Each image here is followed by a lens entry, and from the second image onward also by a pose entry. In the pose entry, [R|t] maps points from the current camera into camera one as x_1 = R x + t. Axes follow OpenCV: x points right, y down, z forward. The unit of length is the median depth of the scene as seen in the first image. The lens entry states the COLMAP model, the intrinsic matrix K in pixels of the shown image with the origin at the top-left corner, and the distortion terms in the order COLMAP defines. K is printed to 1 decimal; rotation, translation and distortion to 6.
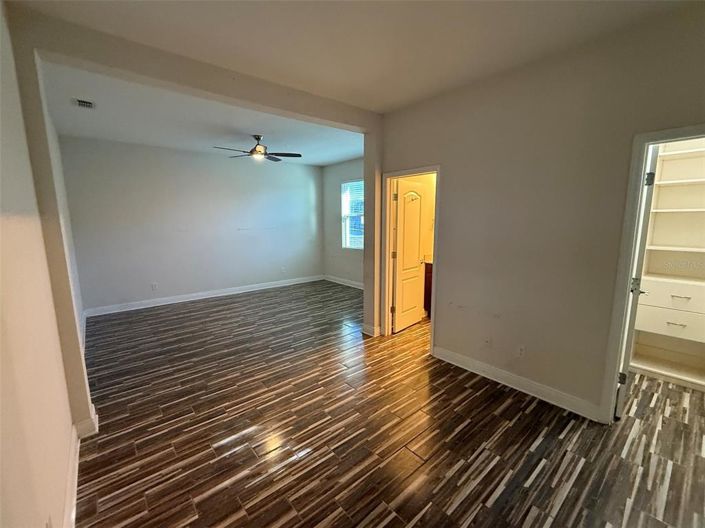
lens RADIAL K [[307.4, 0, 356.0], [0, 307.4, 265.7], [0, 0, 1]] dist [0.004691, -0.000804]
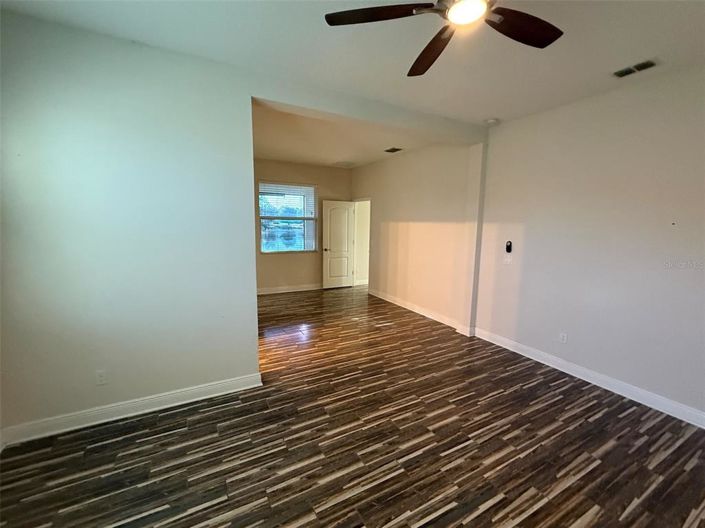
lens RADIAL K [[307.4, 0, 363.6], [0, 307.4, 253.6], [0, 0, 1]] dist [0.004691, -0.000804]
pose [[-0.983856, -0.028700, 0.176644, -0.401163], [0.015795, 0.969279, 0.245454, -0.298456], [-0.178262, 0.244282, -0.953178, 1.947031]]
